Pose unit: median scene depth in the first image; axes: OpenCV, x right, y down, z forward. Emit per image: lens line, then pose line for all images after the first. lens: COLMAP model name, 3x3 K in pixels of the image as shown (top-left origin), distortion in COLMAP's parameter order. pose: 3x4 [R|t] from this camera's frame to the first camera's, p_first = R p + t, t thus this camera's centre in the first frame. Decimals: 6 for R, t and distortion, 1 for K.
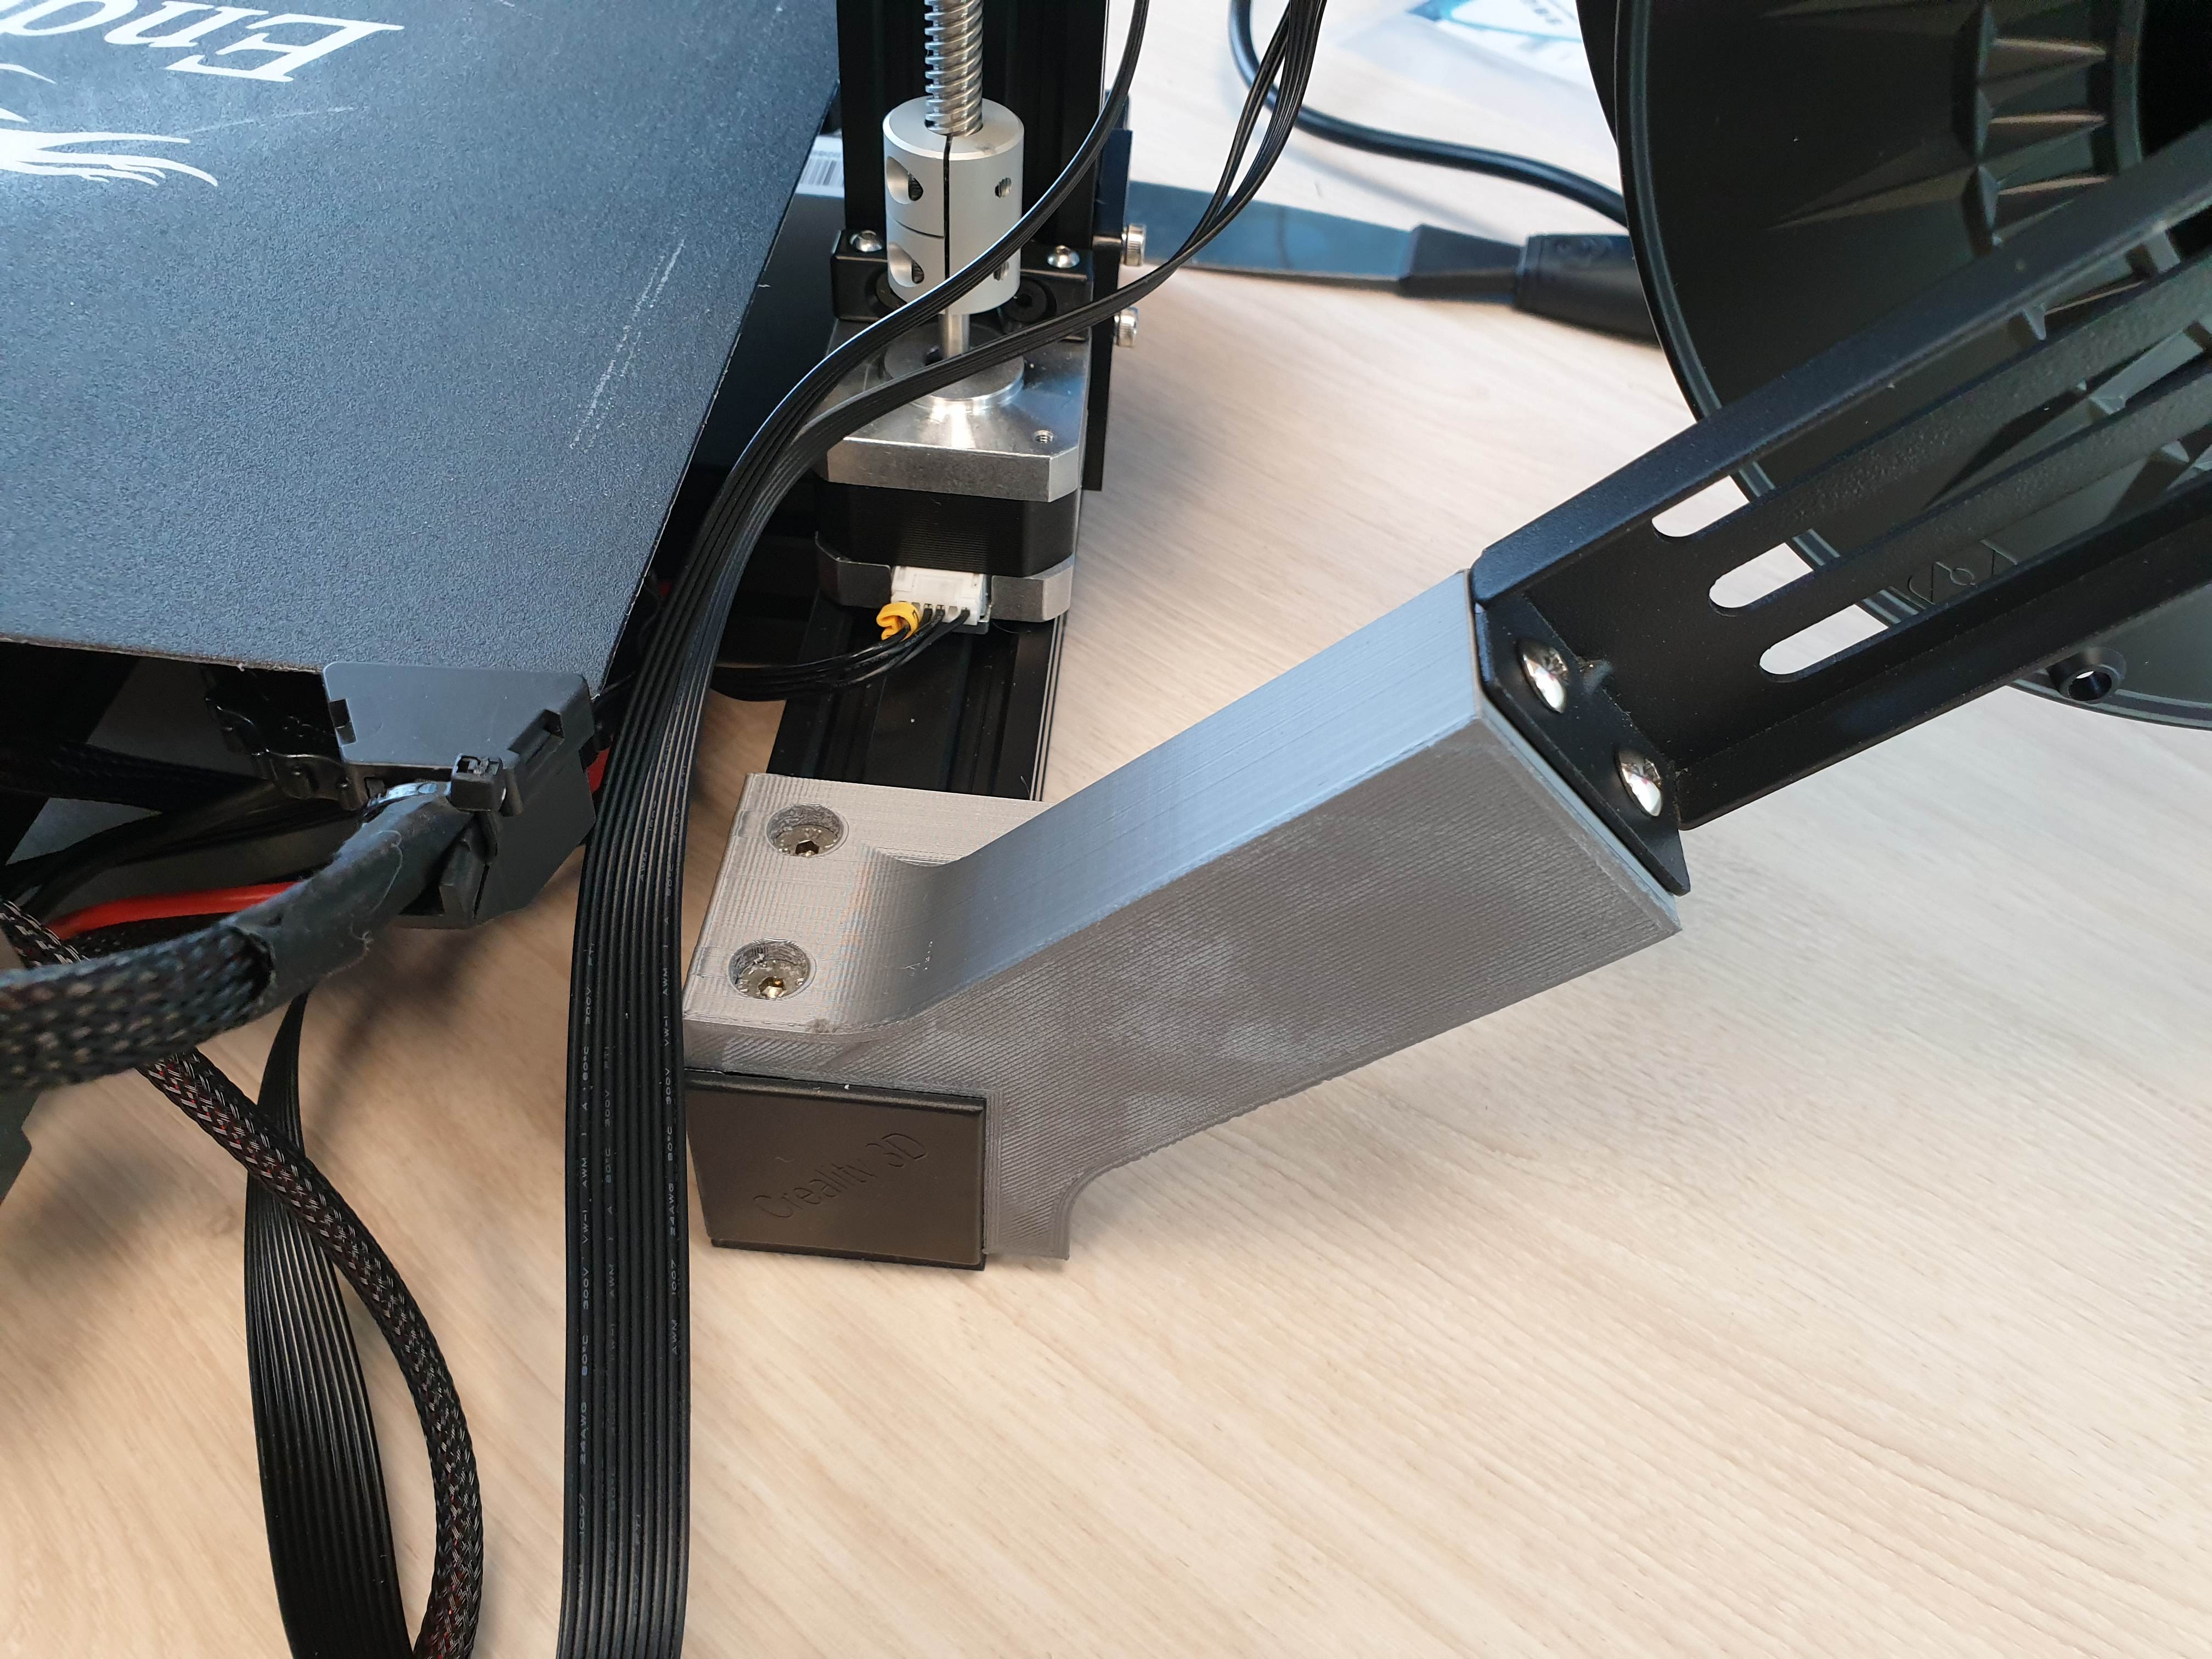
lens RADIAL K [[1666.7, 0, 1141.2], [0, 1666.7, 832.5], [0, 0, 1]] dist [0.028200, -0.037275]
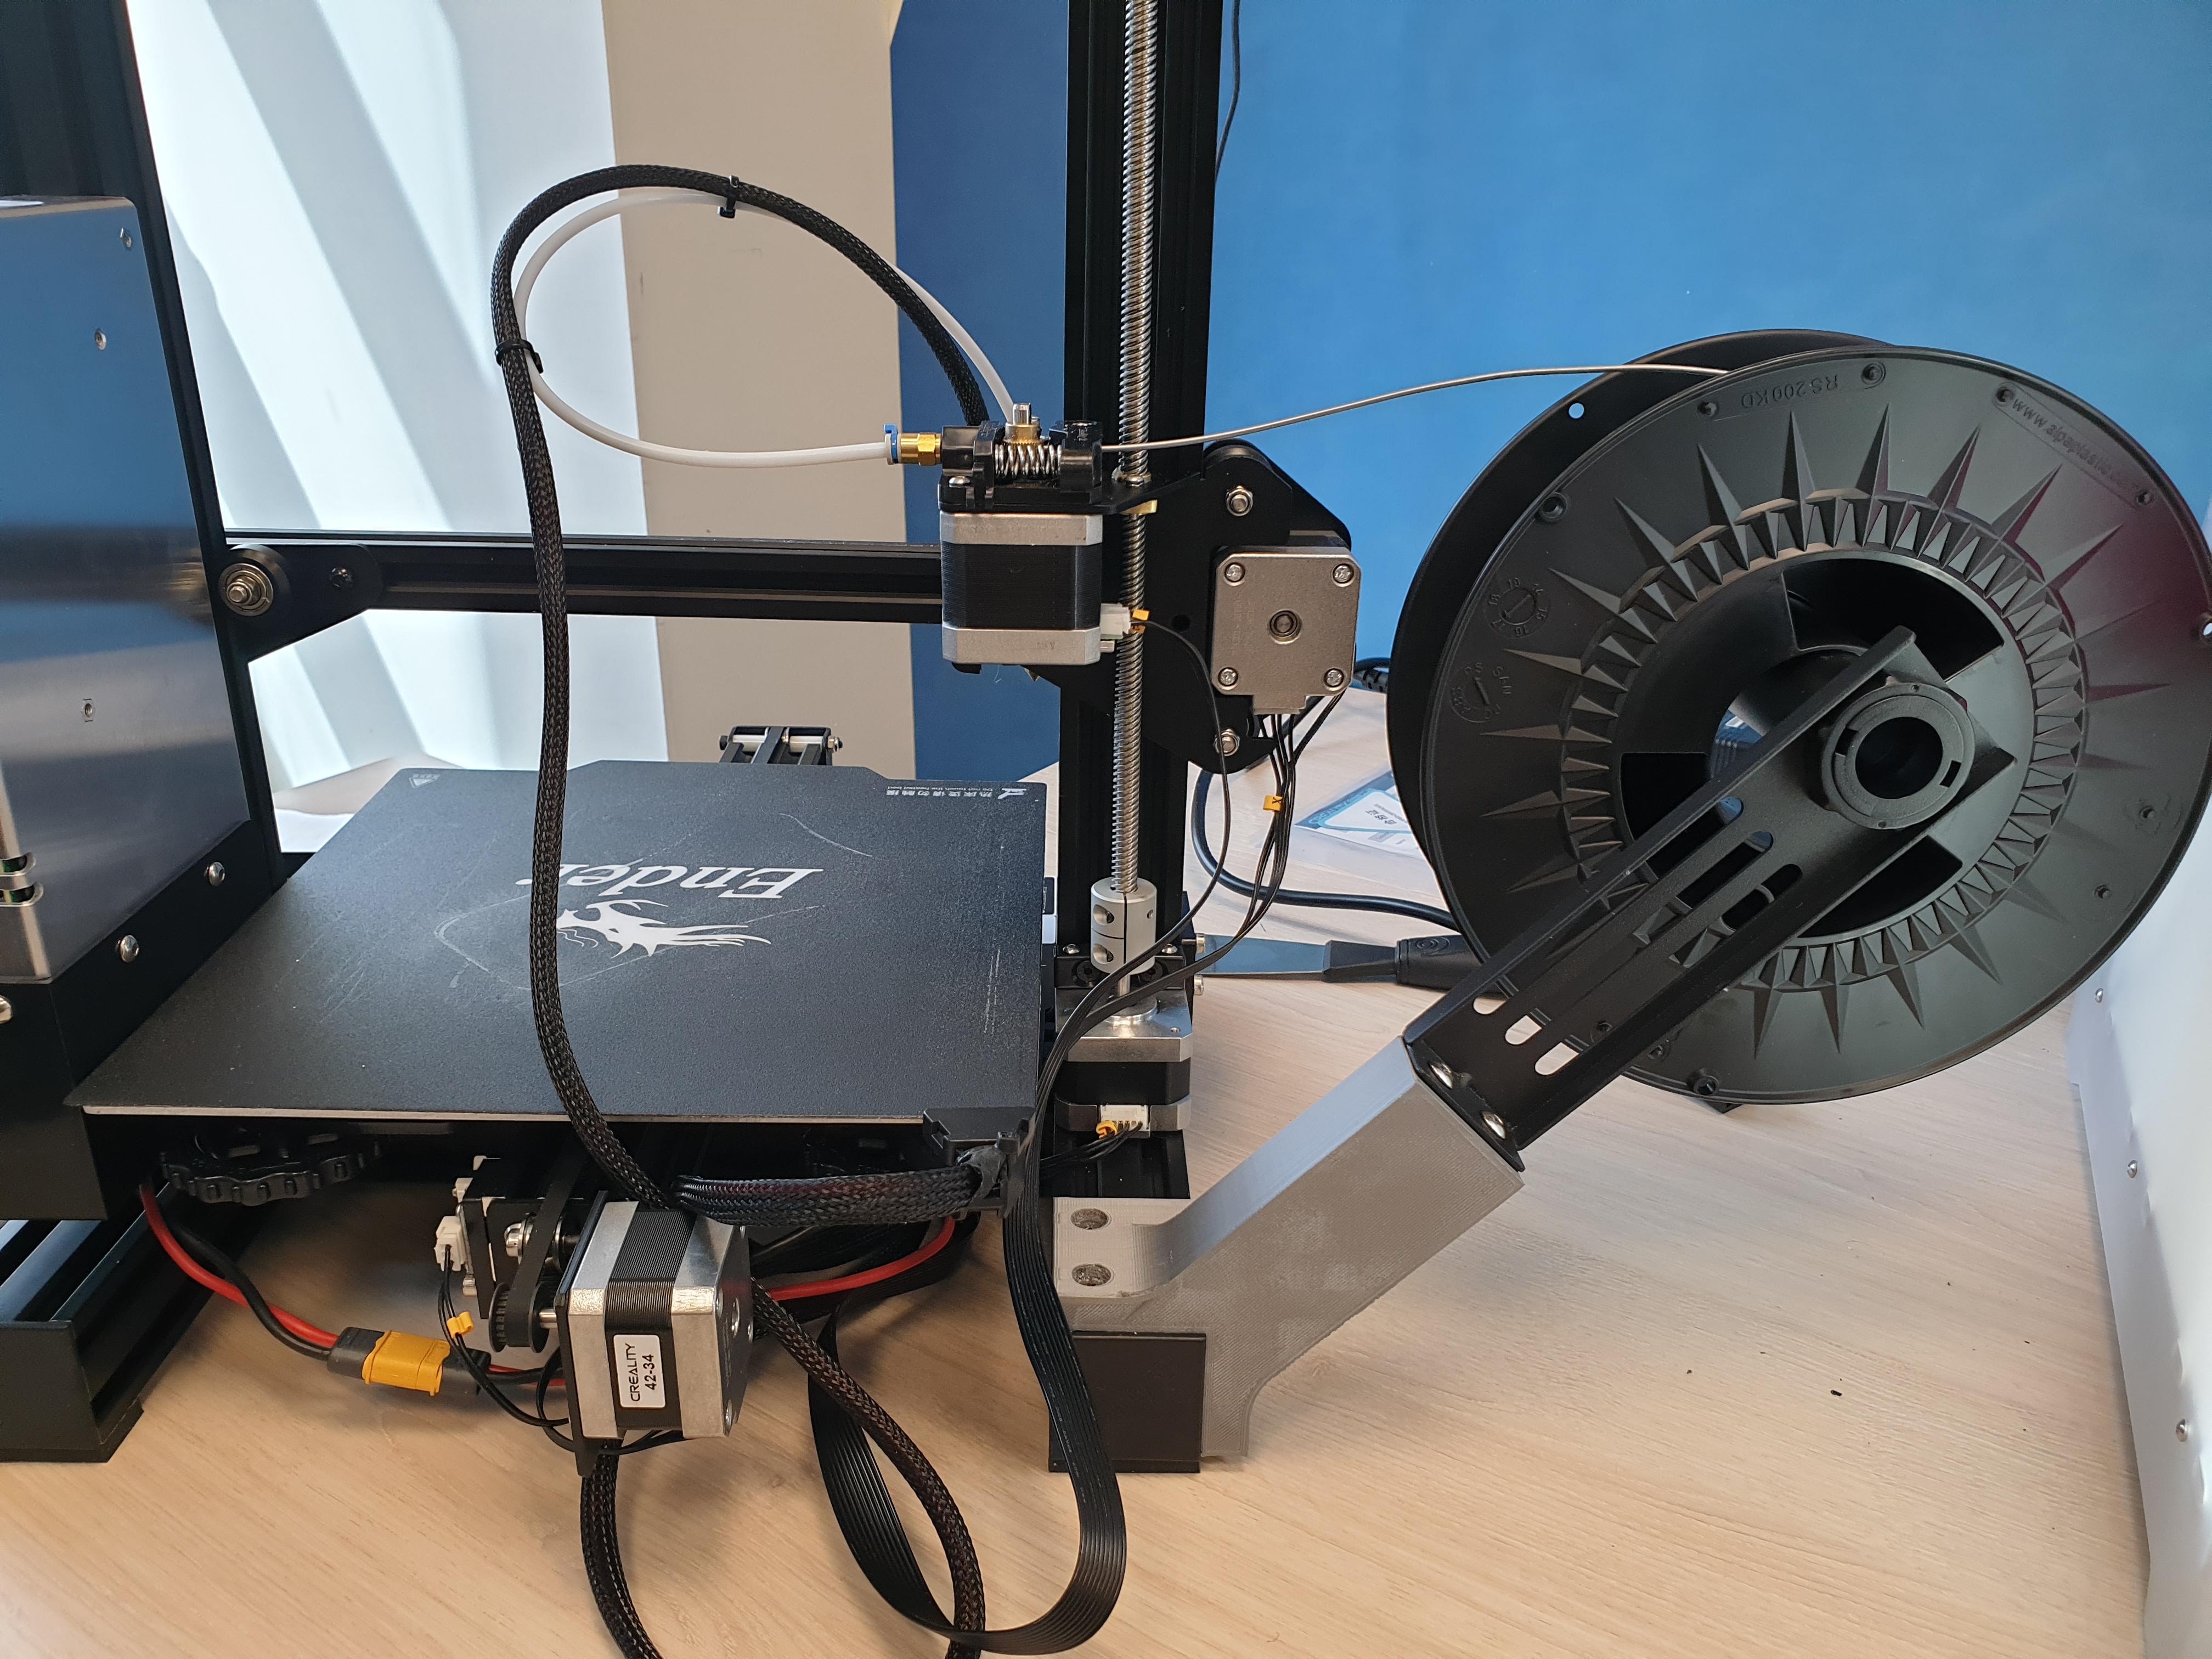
lens RADIAL K [[1666.7, 0, 1141.2], [0, 1666.7, 832.5], [0, 0, 1]] dist [0.028200, -0.037275]
pose [[0.994207, -0.076103, 0.075897, -0.243029], [0.101801, 0.893275, -0.437832, 0.433288], [-0.034476, 0.443022, 0.895847, -0.908309]]
